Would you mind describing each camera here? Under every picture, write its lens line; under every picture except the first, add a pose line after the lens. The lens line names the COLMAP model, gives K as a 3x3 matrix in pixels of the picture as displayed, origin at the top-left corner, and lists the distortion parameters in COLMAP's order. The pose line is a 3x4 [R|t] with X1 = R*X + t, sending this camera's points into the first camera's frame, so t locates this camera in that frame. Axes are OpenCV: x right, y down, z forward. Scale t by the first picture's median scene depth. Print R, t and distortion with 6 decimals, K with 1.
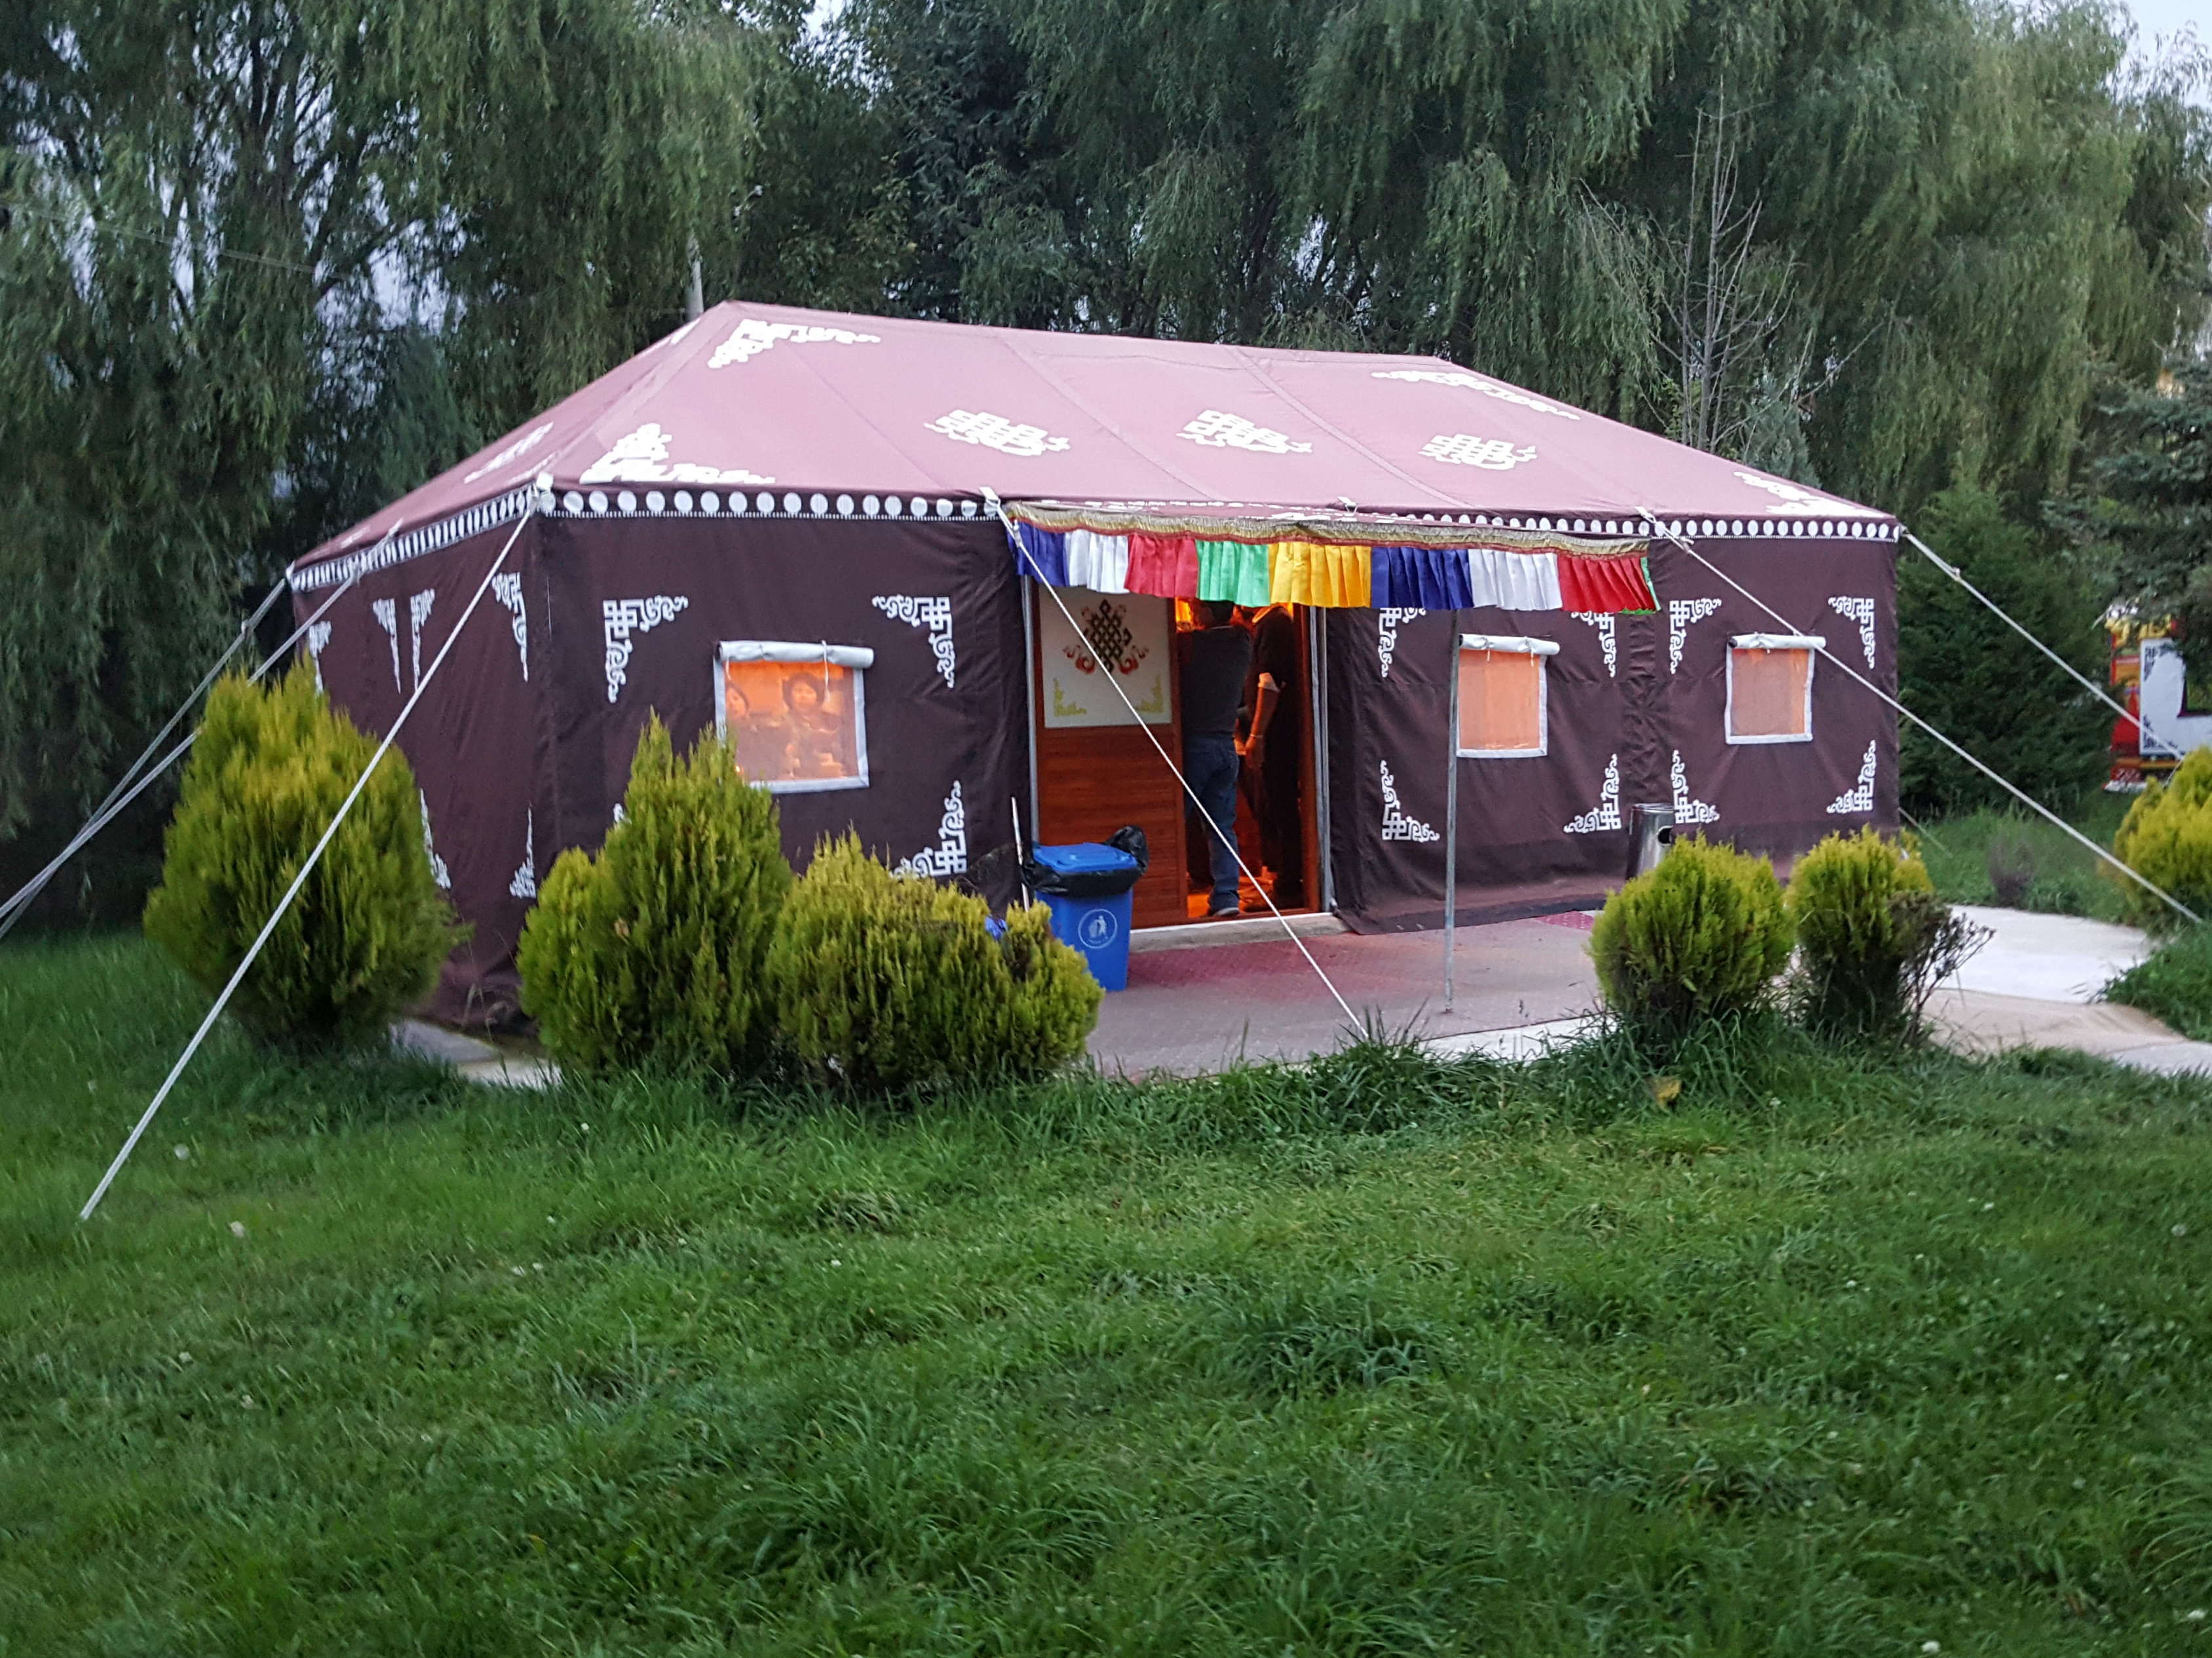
lens RADIAL K [[1781.2, 0, 1106.0], [0, 1781.2, 829.0], [0, 0, 1]] dist [0.125745, -0.100480]
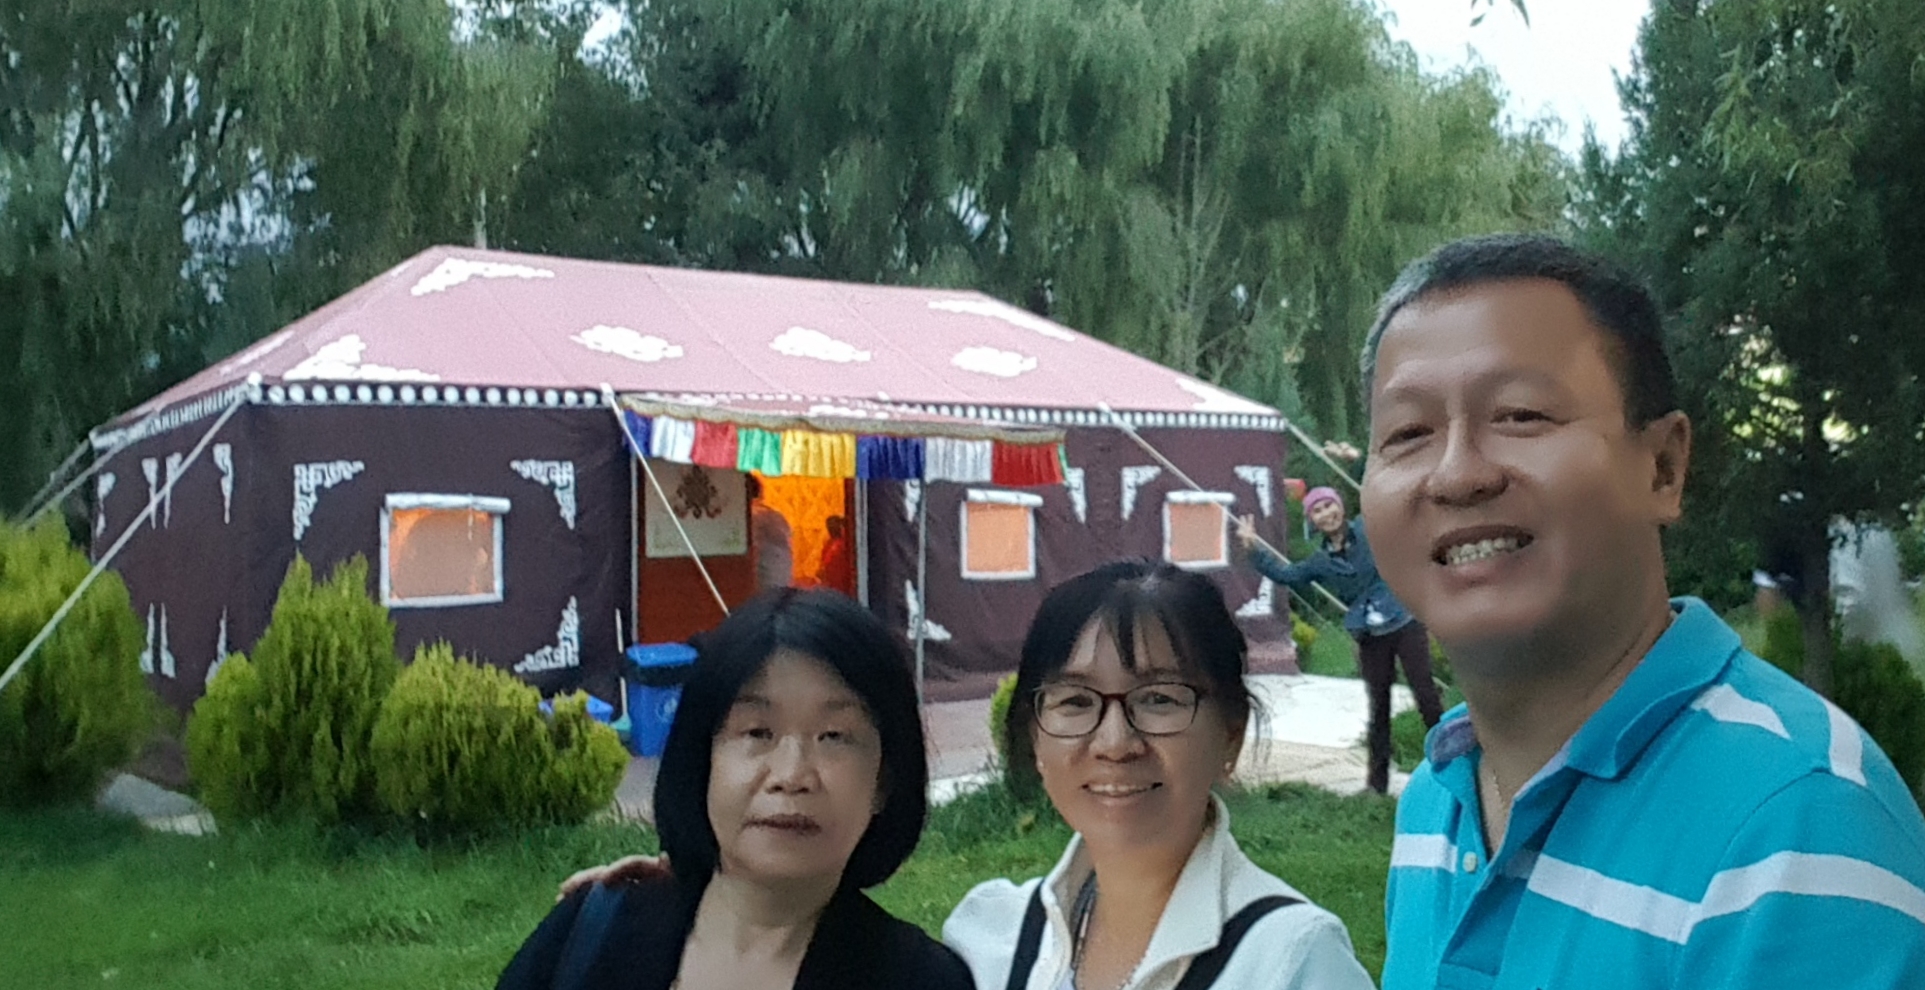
lens RADIAL K [[1331.1, 0, 964.5], [0, 1331.1, 462.9], [0, 0, 1]] dist [-0.000603, 0.000400]
pose [[0.992151, 0.013721, 0.124288, 0.094259], [0.001095, 0.992970, -0.118362, -0.008891], [-0.125038, 0.117569, 0.985161, -0.050479]]
